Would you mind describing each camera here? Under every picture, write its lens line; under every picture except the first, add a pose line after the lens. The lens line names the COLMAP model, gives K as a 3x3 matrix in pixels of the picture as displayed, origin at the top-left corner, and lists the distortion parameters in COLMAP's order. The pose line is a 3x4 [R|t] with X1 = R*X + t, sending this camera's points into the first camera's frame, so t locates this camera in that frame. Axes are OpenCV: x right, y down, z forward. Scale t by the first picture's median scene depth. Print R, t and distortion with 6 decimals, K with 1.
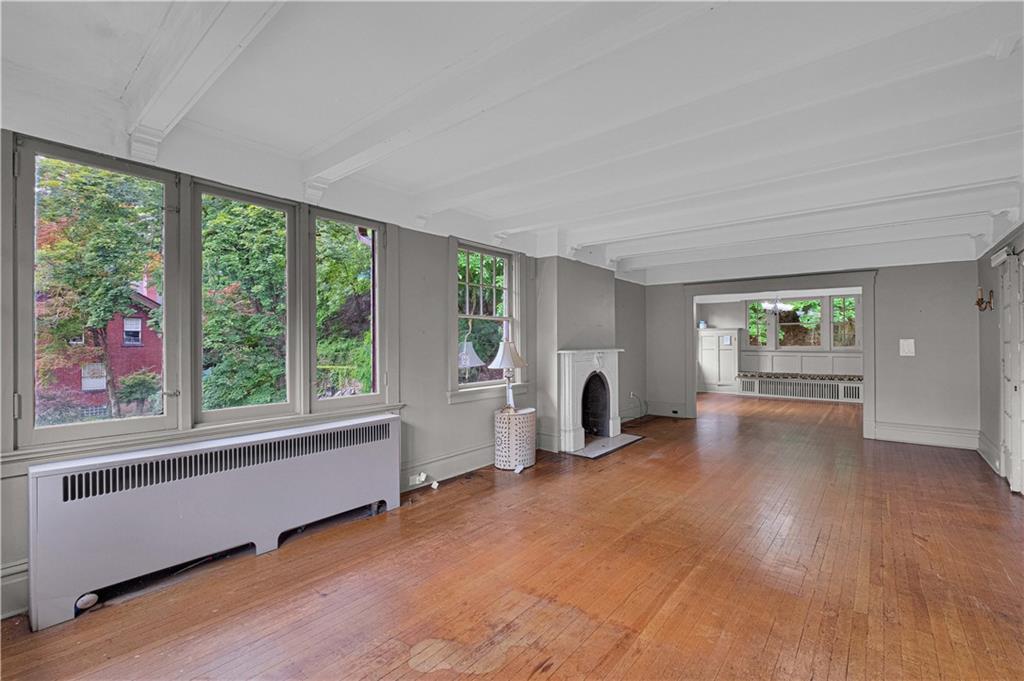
lens RADIAL K [[448.9, 0, 509.0], [0, 448.9, 338.3], [0, 0, 1]] dist [0.000335, -0.000016]
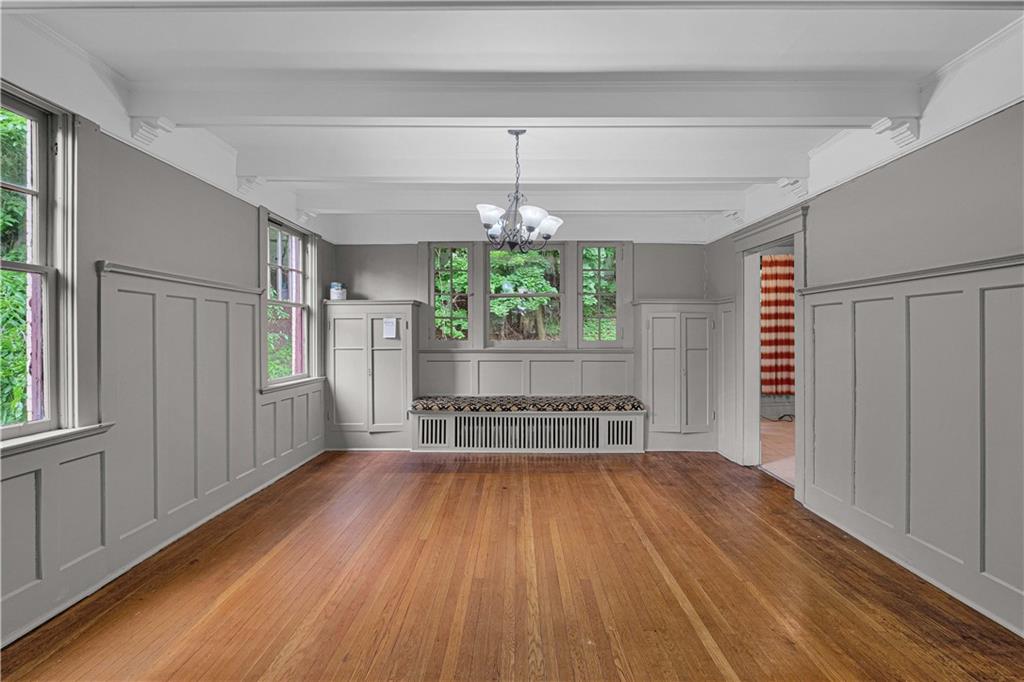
lens RADIAL K [[448.9, 0, 512.4], [0, 448.9, 335.7], [0, 0, 1]] dist [0.000335, -0.000016]
pose [[0.776363, 0.000863, 0.630285, 0.316112], [-0.002662, 0.999995, 0.001910, 0.011277], [-0.630280, -0.003160, 0.776361, 0.611060]]
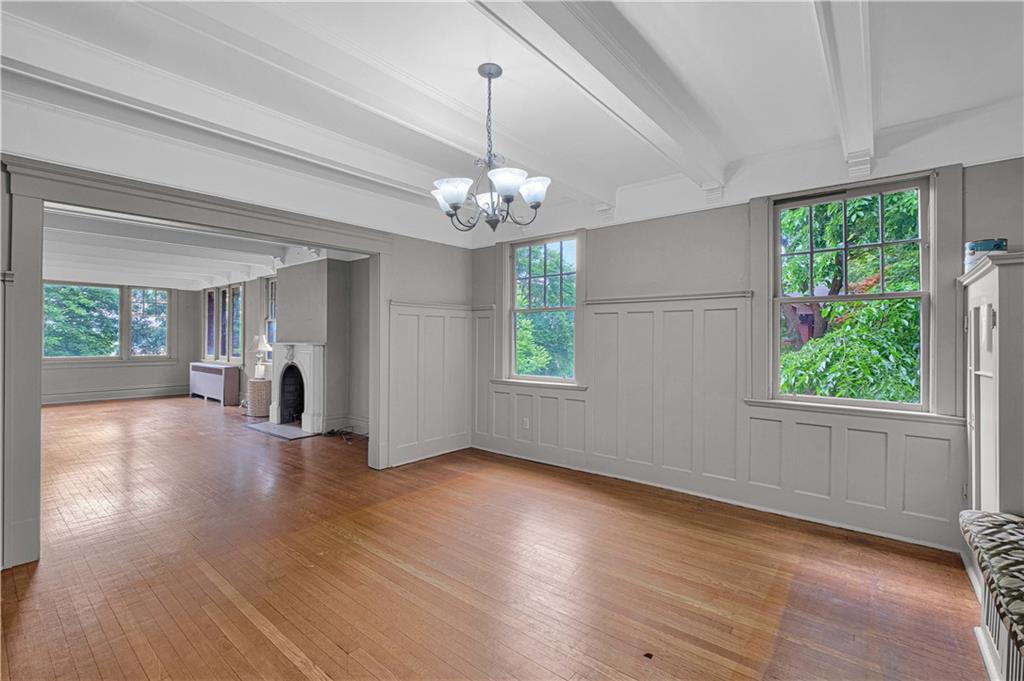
lens RADIAL K [[448.9, 0, 511.8], [0, 448.9, 336.3], [0, 0, 1]] dist [0.000335, -0.000016]
pose [[0.009015, 0.002415, -0.999956, 0.759753], [-0.003862, 0.999990, 0.002380, 0.008440], [0.999952, 0.003840, 0.009024, 0.864381]]
